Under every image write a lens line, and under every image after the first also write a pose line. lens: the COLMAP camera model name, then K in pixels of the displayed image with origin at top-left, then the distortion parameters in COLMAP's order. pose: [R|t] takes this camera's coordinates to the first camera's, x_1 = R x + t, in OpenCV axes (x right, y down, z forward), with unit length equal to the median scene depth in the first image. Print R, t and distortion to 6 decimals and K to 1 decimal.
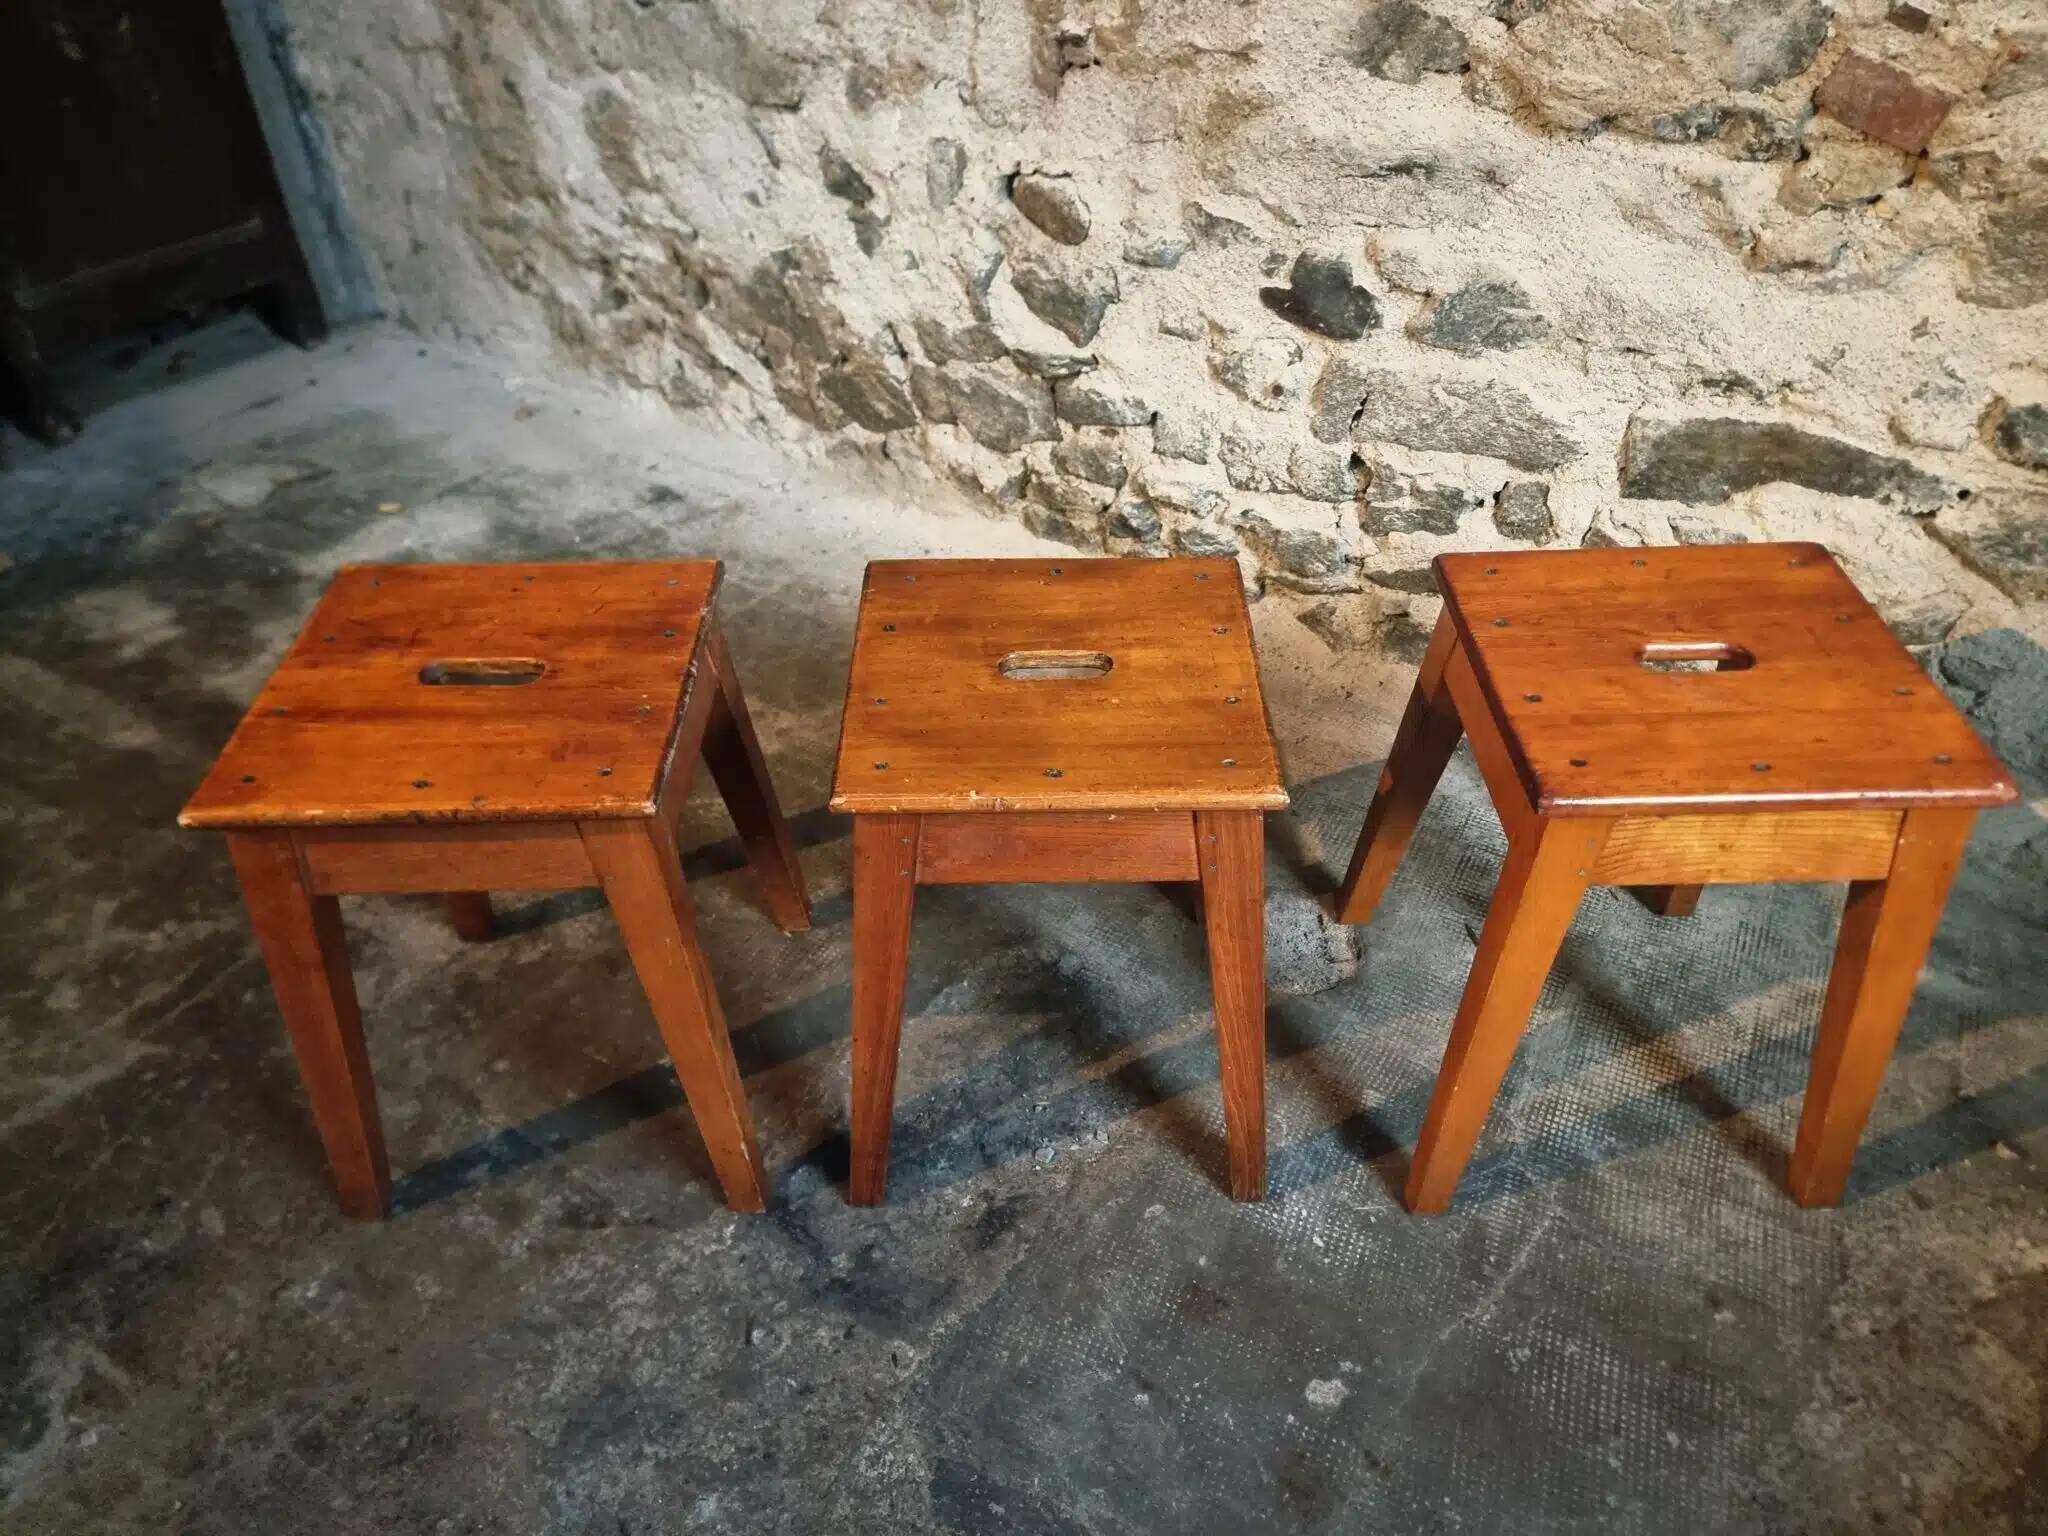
lens RADIAL K [[1439.8, 0, 1033.5], [0, 1439.8, 763.1], [0, 0, 1]] dist [0.070114, -0.054367]
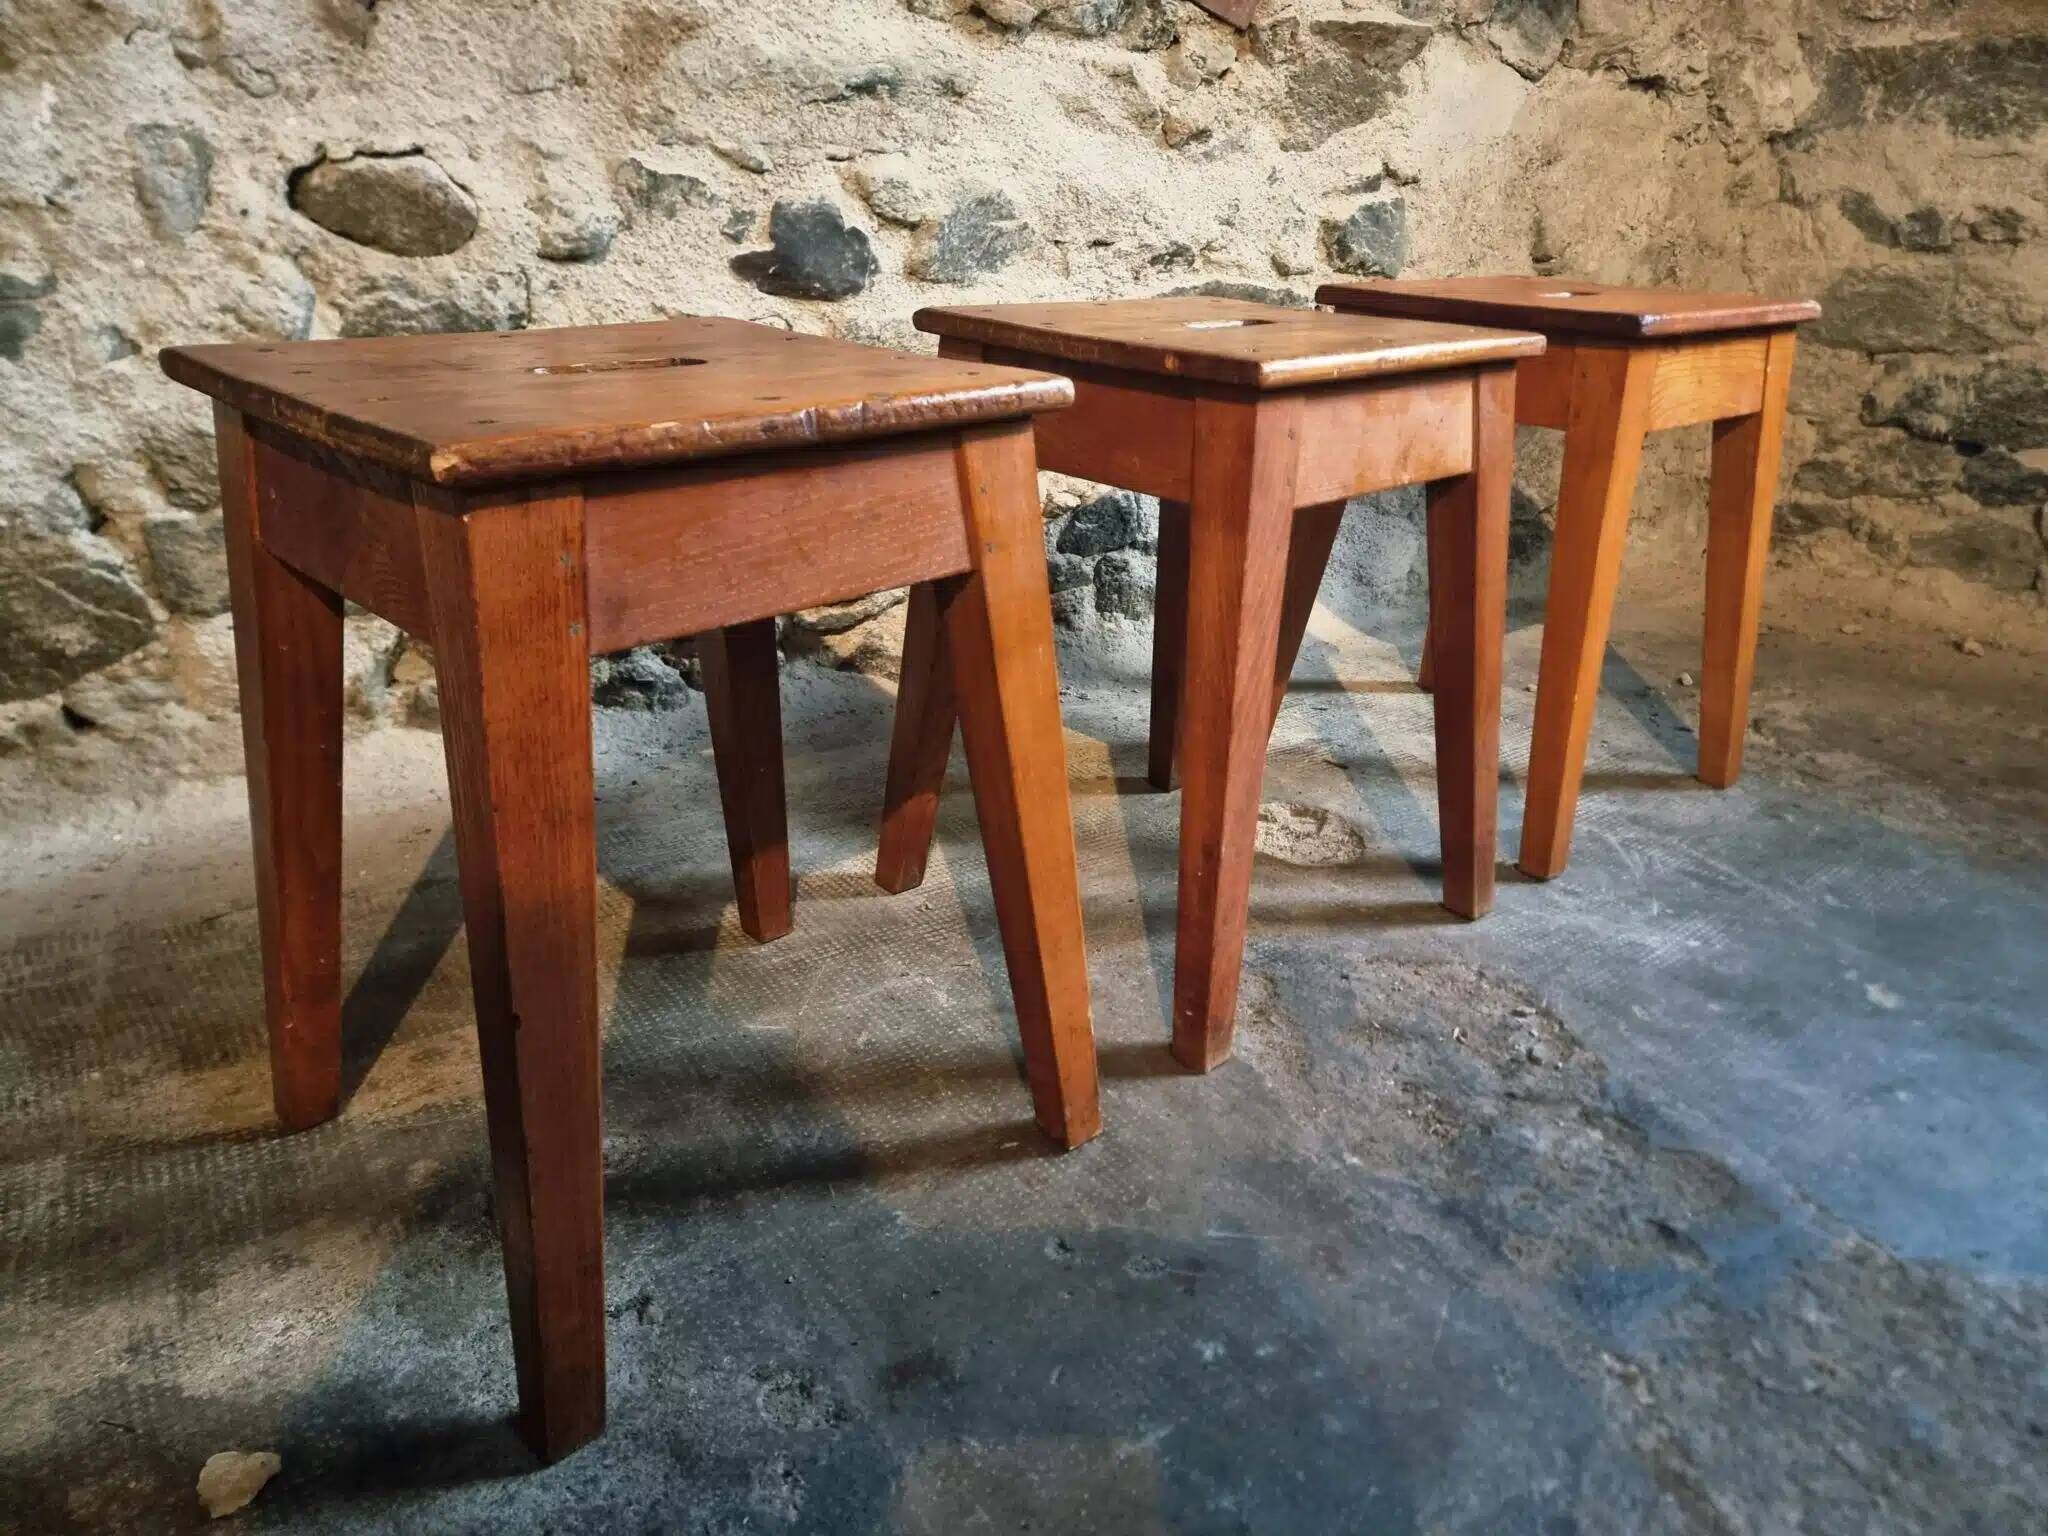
lens RADIAL K [[1432.0, 0, 1050.9], [0, 1432.0, 778.2], [0, 0, 1]] dist [0.065874, -0.062926]
pose [[0.435604, -0.328915, 0.837892, -0.552260], [0.543284, 0.838254, 0.046614, -0.021739], [-0.717699, 0.434908, 0.543841, 0.561332]]
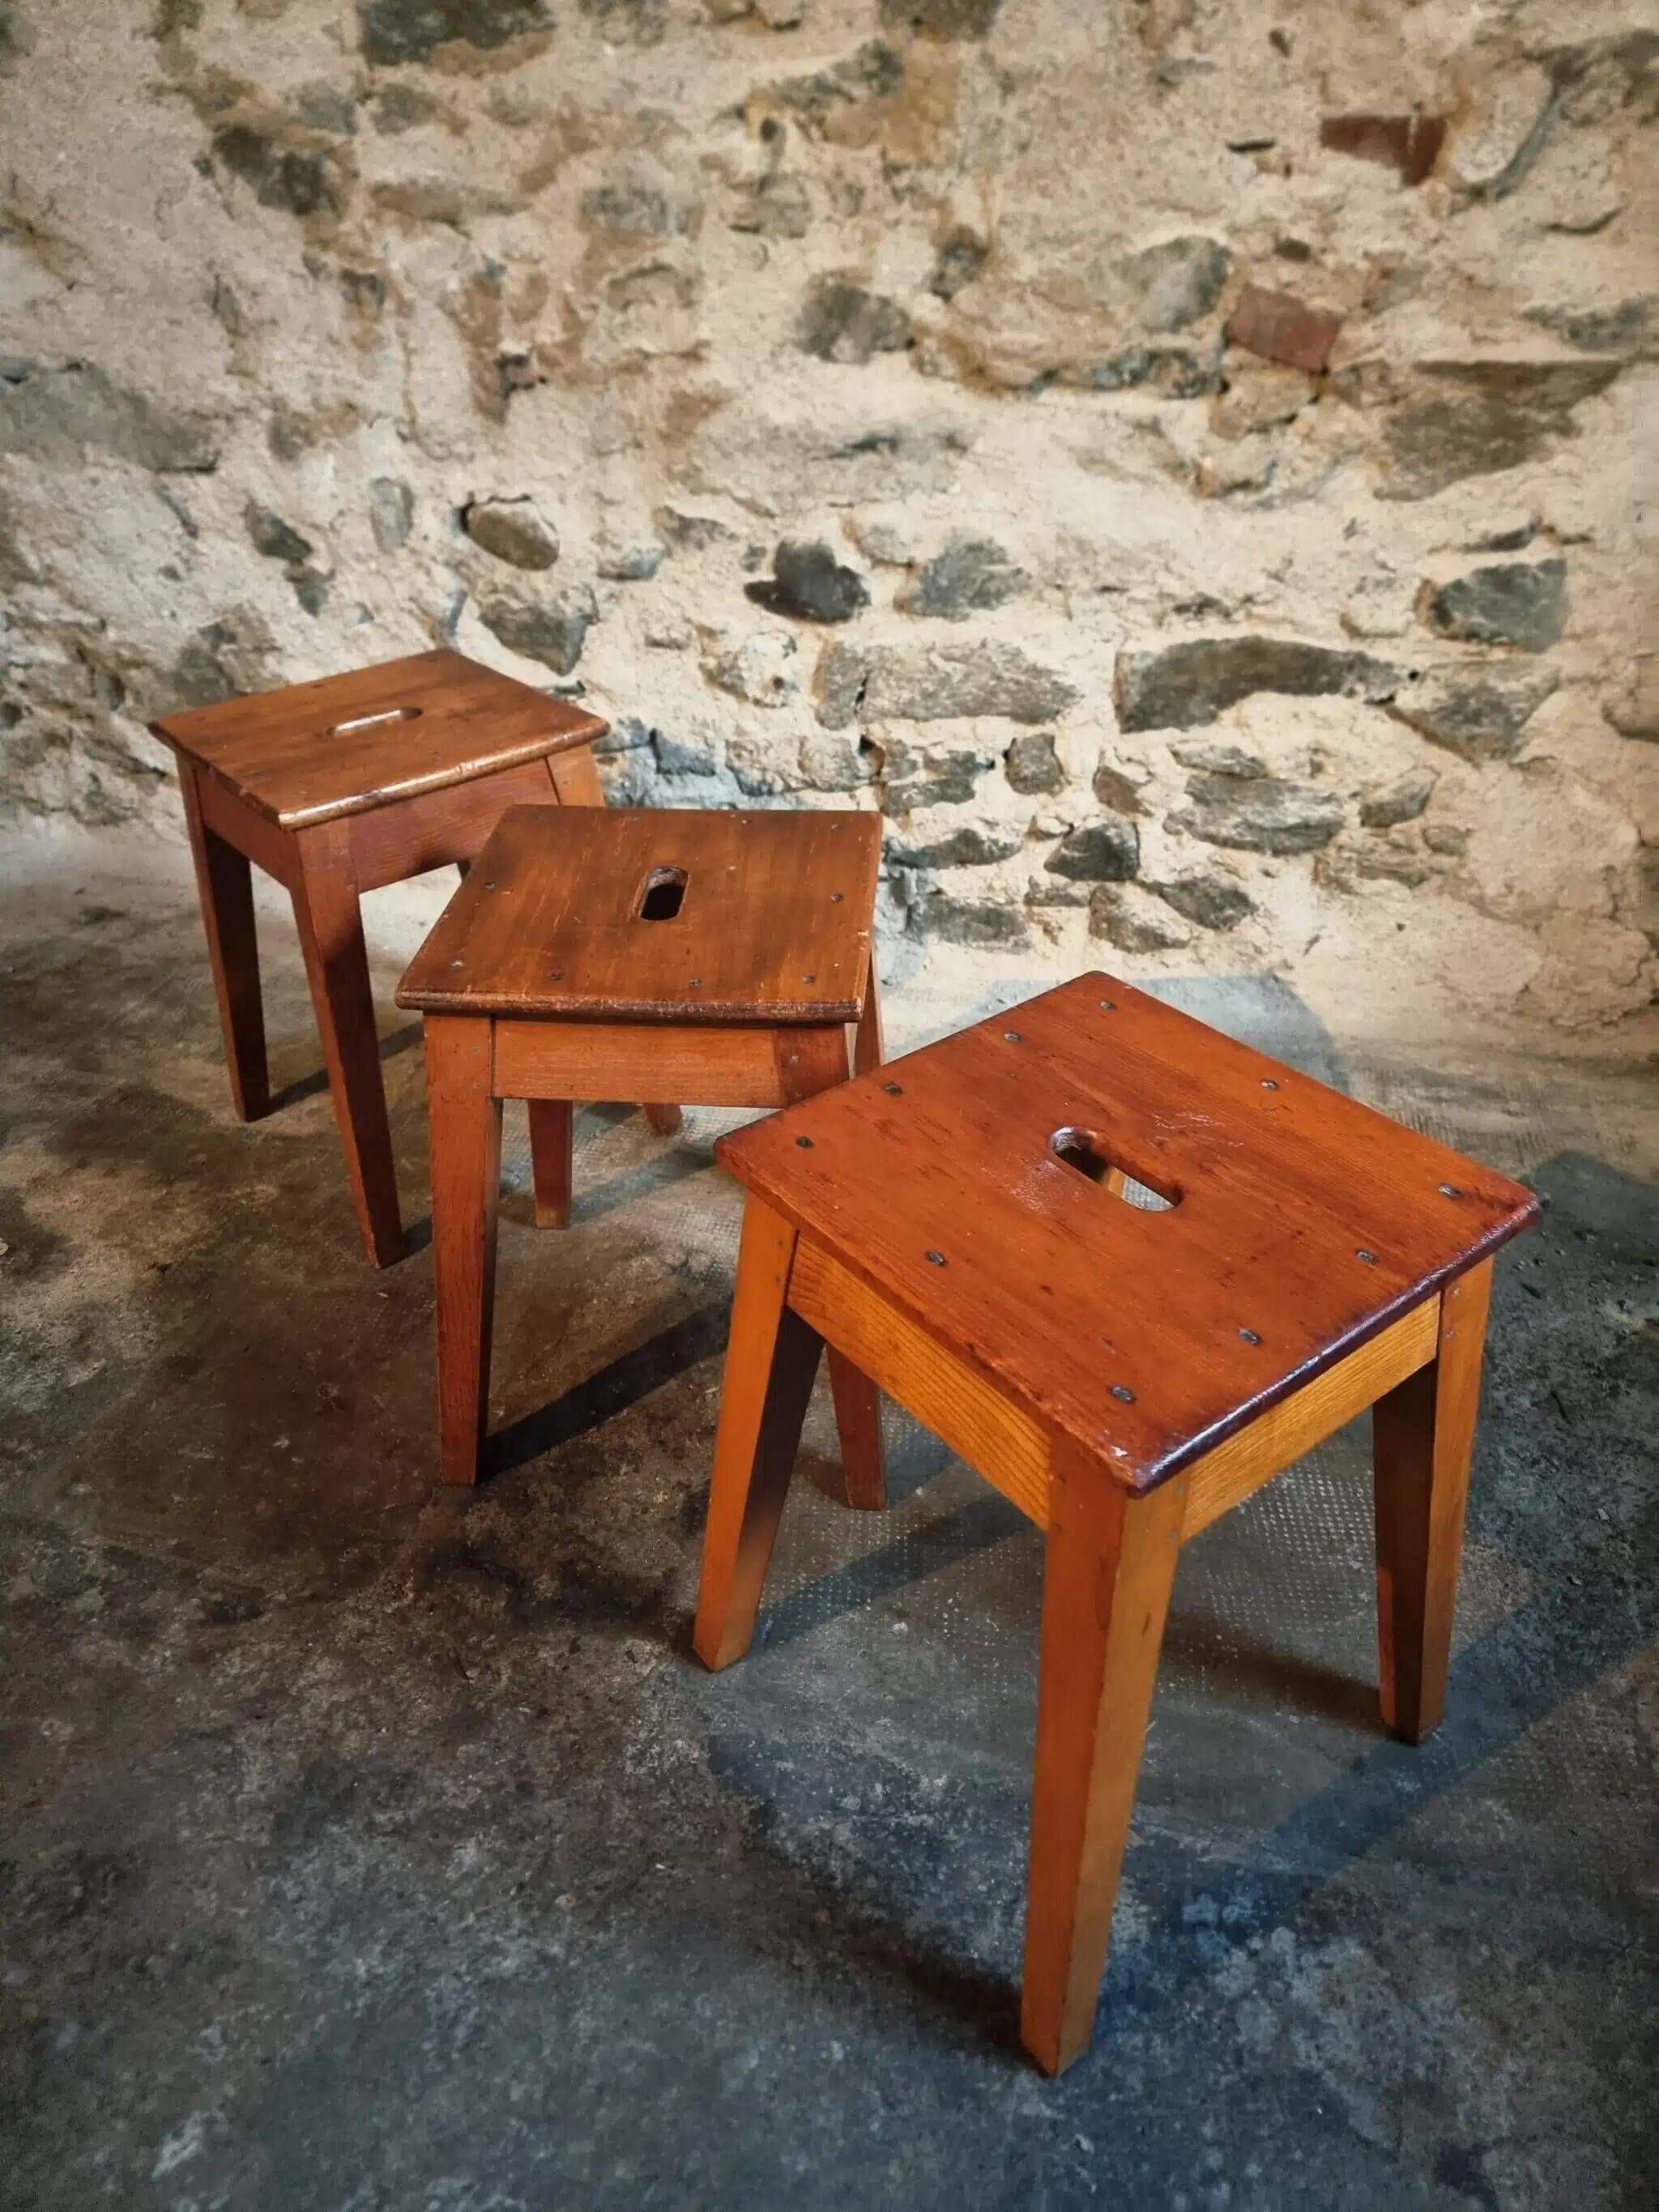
lens RADIAL K [[1557.1, 0, 803.0], [0, 1557.1, 1098.2], [0, 0, 1]] dist [0.051388, -0.043850]
pose [[0.959199, -0.166580, 0.228448, -0.111832], [0.190011, 0.978132, -0.084575, 0.120009], [-0.209364, 0.124532, 0.969876, -0.011270]]
